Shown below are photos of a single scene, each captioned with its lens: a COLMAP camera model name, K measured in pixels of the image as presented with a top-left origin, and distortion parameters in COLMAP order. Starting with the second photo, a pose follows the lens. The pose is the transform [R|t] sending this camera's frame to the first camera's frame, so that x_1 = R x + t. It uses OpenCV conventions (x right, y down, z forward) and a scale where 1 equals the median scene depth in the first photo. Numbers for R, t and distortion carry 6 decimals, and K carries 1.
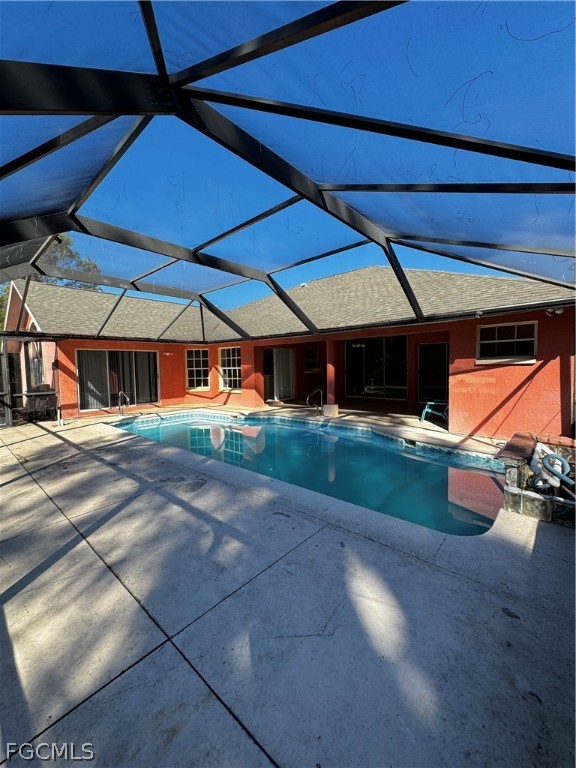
lens RADIAL K [[306.5, 0, 291.4], [0, 306.5, 380.9], [0, 0, 1]] dist [-0.001126, -0.000127]
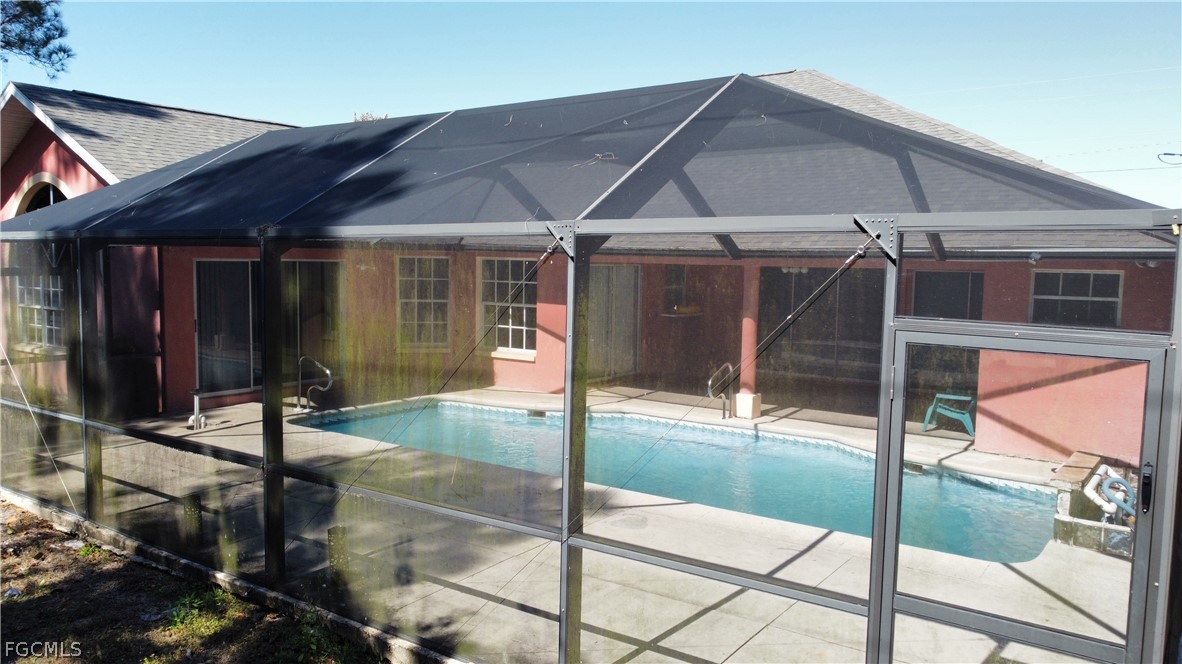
lens RADIAL K [[886.1, 0, 587.6], [0, 886.1, 334.8], [0, 0, 1]] dist [0.005529, -0.011649]
pose [[0.995421, 0.024773, 0.092326, -0.345249], [-0.028227, 0.998942, 0.036301, -0.082031], [-0.091329, -0.038740, 0.995067, -0.544634]]
